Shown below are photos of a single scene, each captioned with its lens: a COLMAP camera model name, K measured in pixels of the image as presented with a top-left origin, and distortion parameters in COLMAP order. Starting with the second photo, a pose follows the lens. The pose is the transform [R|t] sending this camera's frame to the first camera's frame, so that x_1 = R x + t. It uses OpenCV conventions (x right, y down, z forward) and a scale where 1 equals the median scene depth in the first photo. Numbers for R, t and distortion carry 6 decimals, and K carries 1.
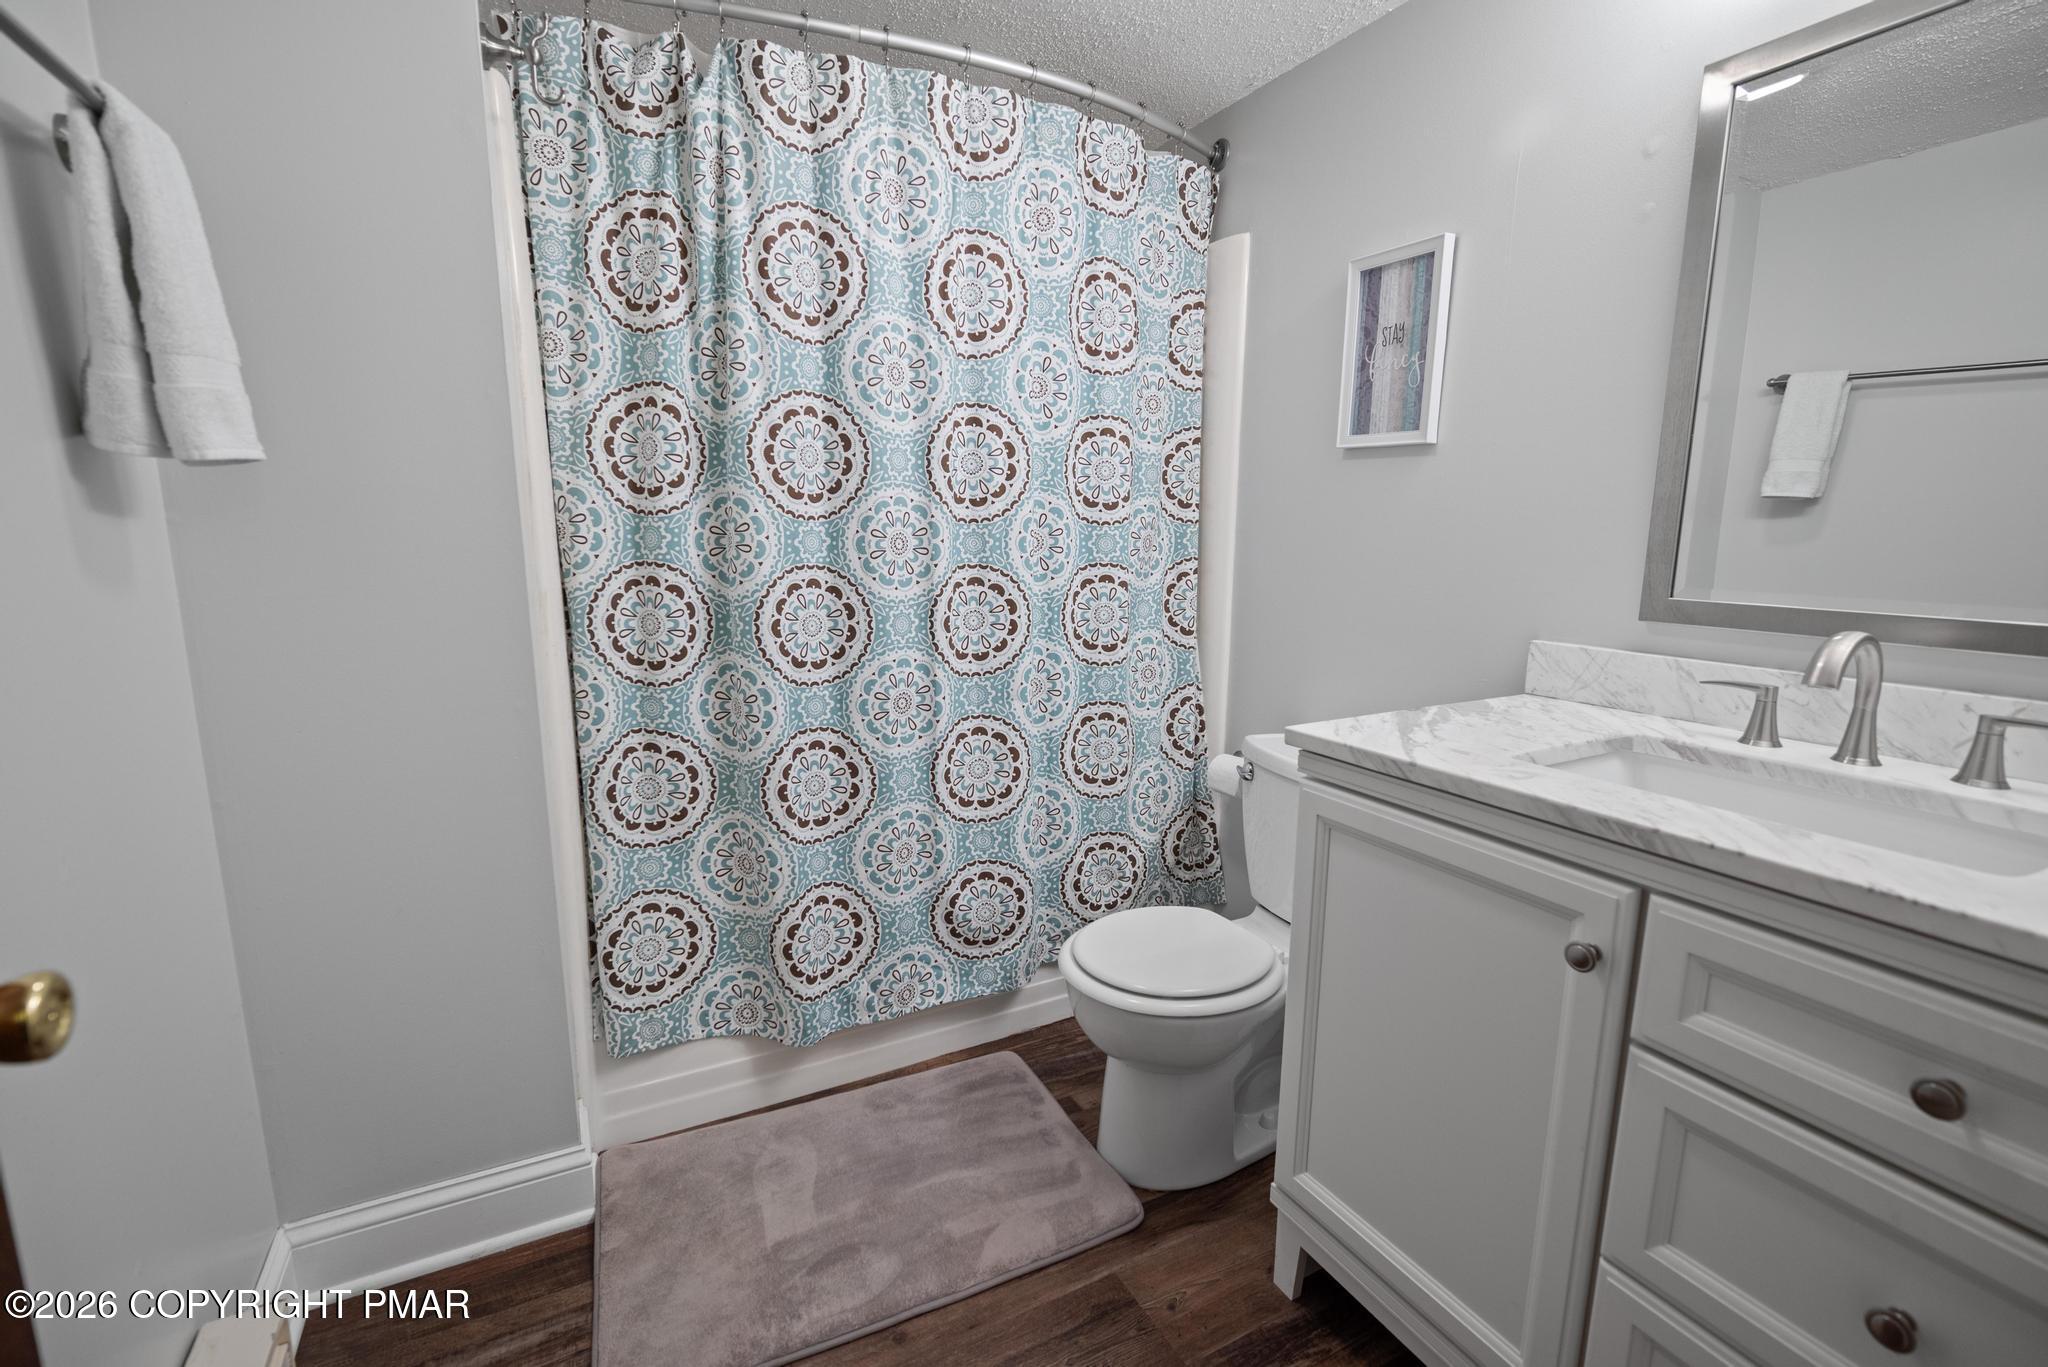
lens RADIAL K [[912.0, 0, 1024.0], [0, 912.0, 683.5], [0, 0, 1]] dist [0.000898, -0.000132]
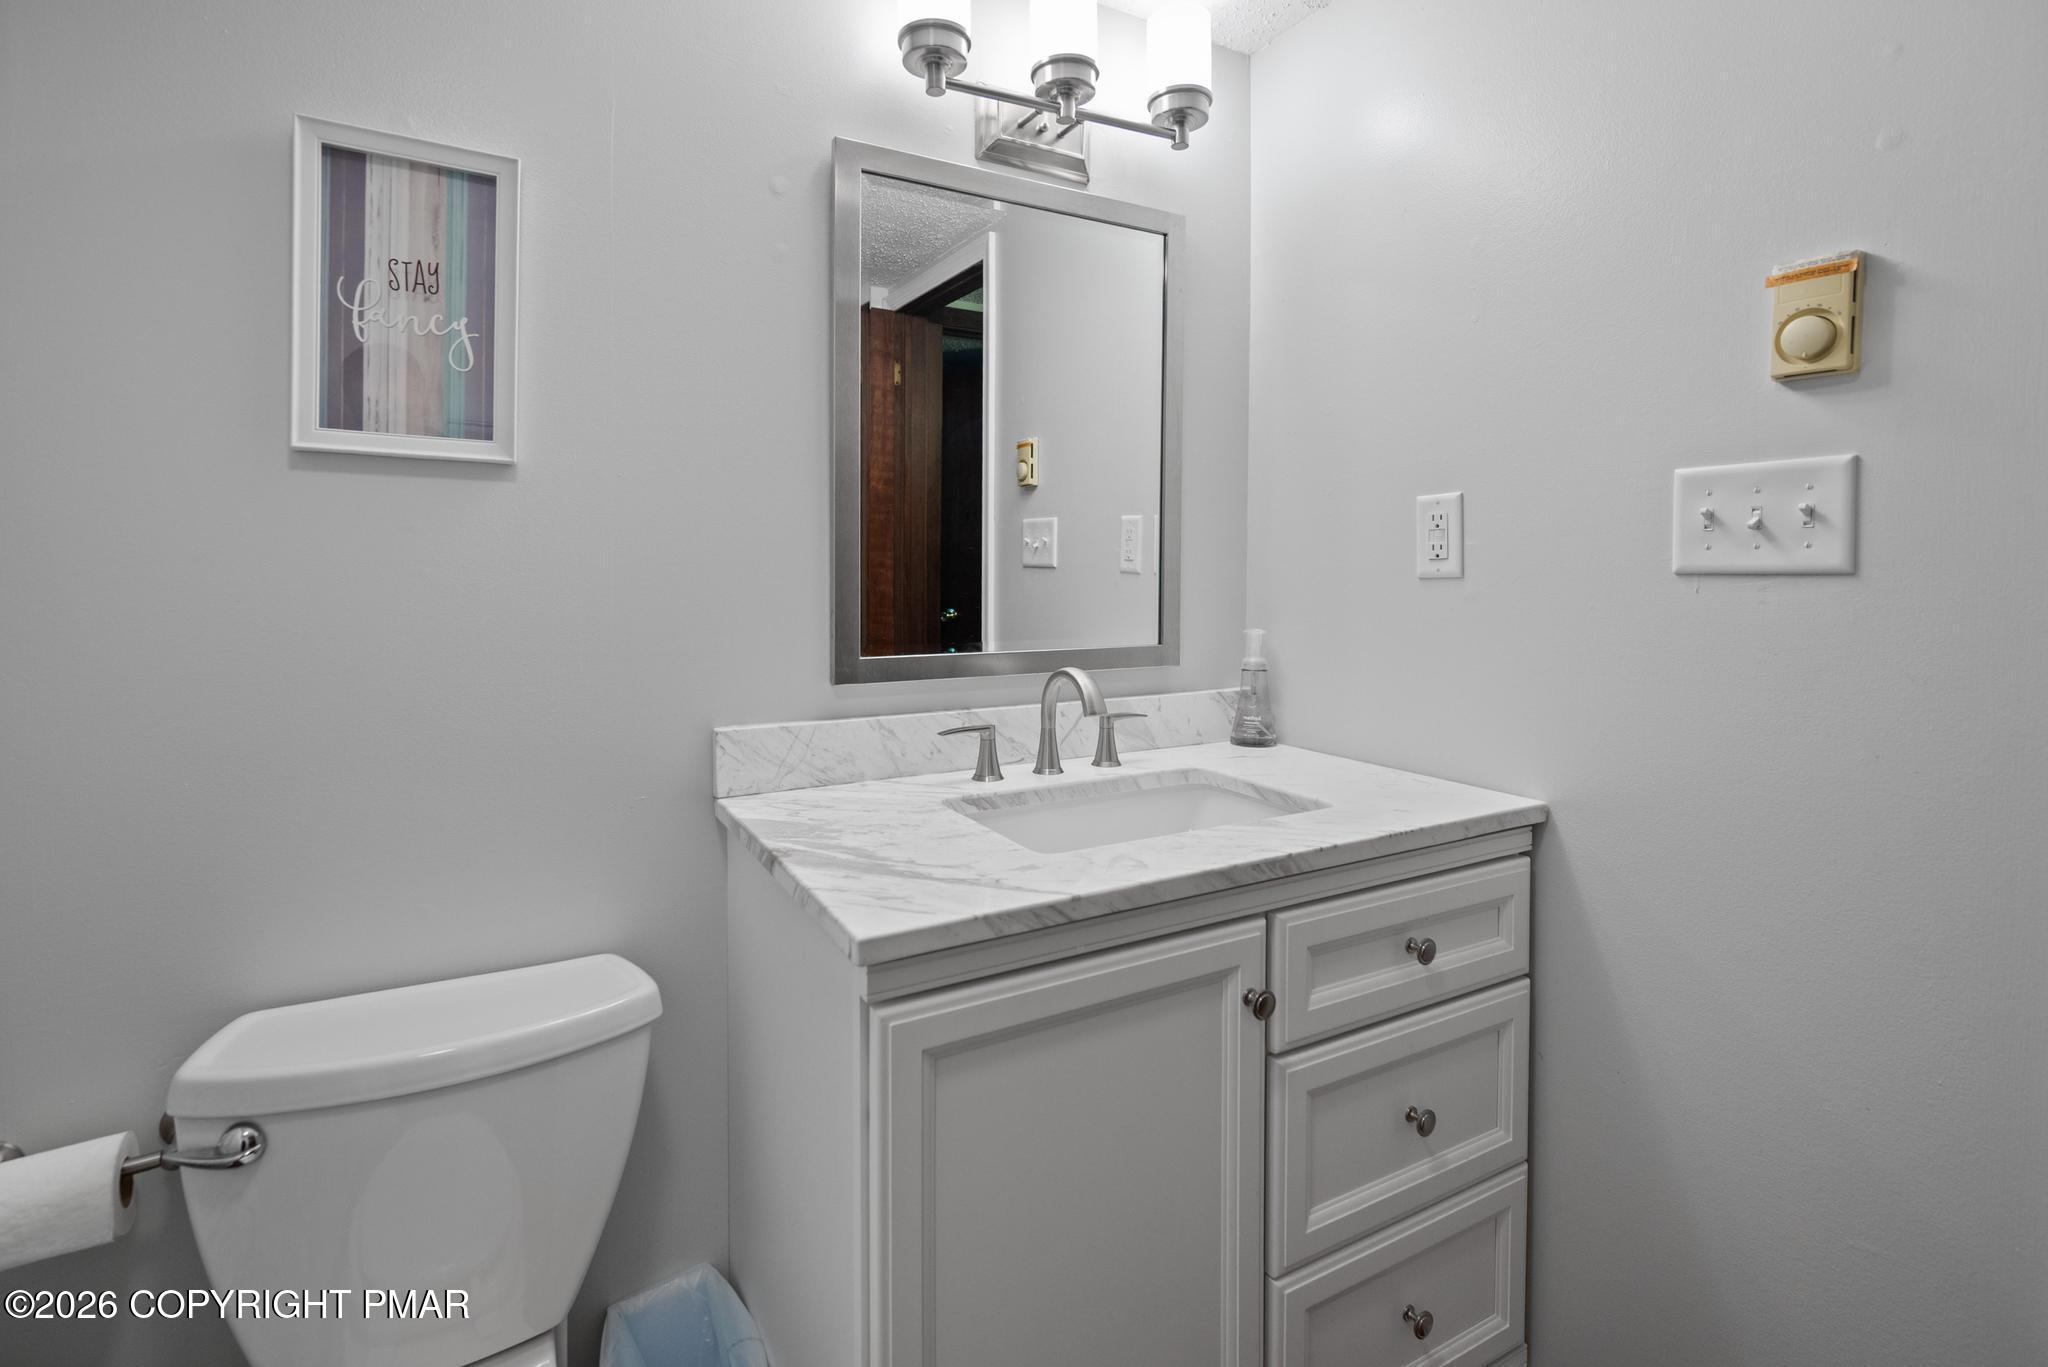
lens RADIAL K [[975.0, 0, 1025.6], [0, 975.0, 583.9], [0, 0, 1]] dist [-0.001975, -0.000392]
pose [[-0.028232, -0.021221, 0.999376, -0.261533], [0.172005, 0.984759, 0.025770, -0.134719], [-0.984691, 0.172625, -0.024152, 0.677330]]
